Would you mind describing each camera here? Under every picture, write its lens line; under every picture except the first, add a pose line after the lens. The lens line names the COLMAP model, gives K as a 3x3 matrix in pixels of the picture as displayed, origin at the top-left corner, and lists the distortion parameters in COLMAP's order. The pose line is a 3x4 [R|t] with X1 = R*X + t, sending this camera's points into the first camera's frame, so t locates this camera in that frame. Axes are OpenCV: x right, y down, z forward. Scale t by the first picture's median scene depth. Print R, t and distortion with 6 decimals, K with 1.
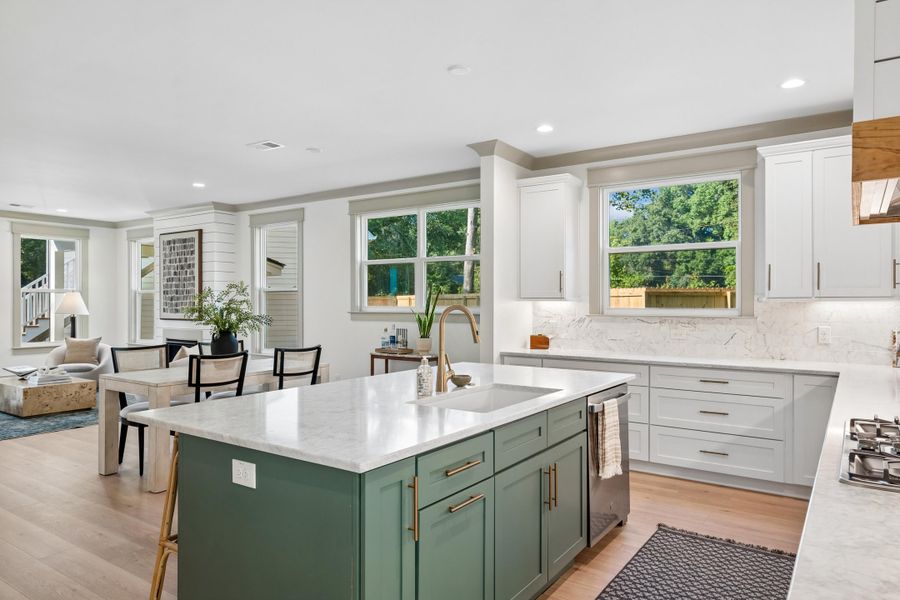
lens RADIAL K [[581.9, 0, 455.9], [0, 581.9, 300.0], [0, 0, 1]] dist [0.009578, 0.001867]
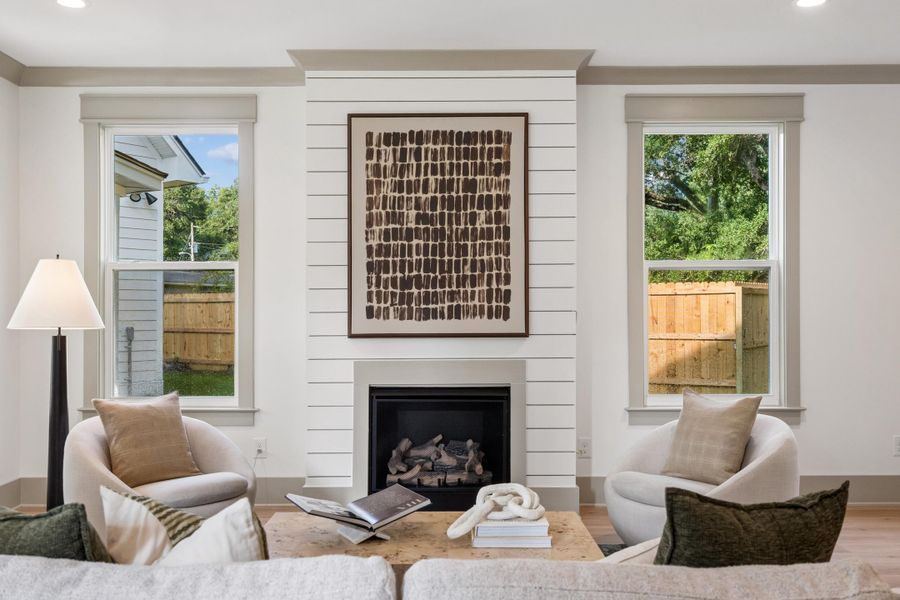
lens RADIAL K [[861.2, 0, 455.1], [0, 861.2, 304.3], [0, 0, 1]] dist [0.014458, -0.002742]
pose [[0.825856, -0.004507, 0.563863, -0.789670], [0.002238, 0.999986, 0.004715, 0.009418], [-0.563877, -0.002632, 0.825855, 0.506678]]
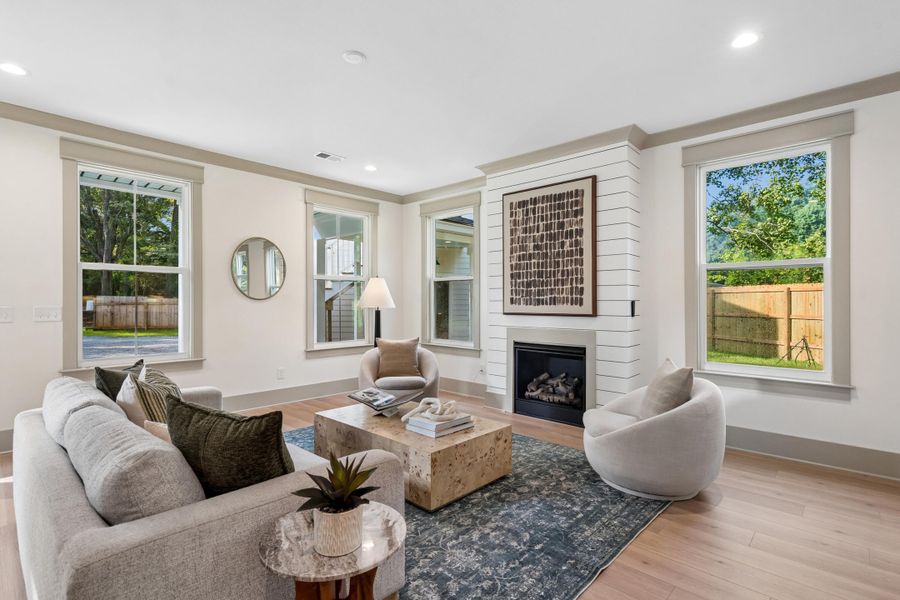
lens RADIAL K [[433.5, 0, 456.7], [0, 433.5, 299.3], [0, 0, 1]] dist [0.002932, 0.000057]
pose [[0.989765, -0.004424, -0.142639, -0.501042], [0.005149, 0.999976, 0.004716, 0.012671], [0.142615, -0.005402, 0.989764, 0.479877]]
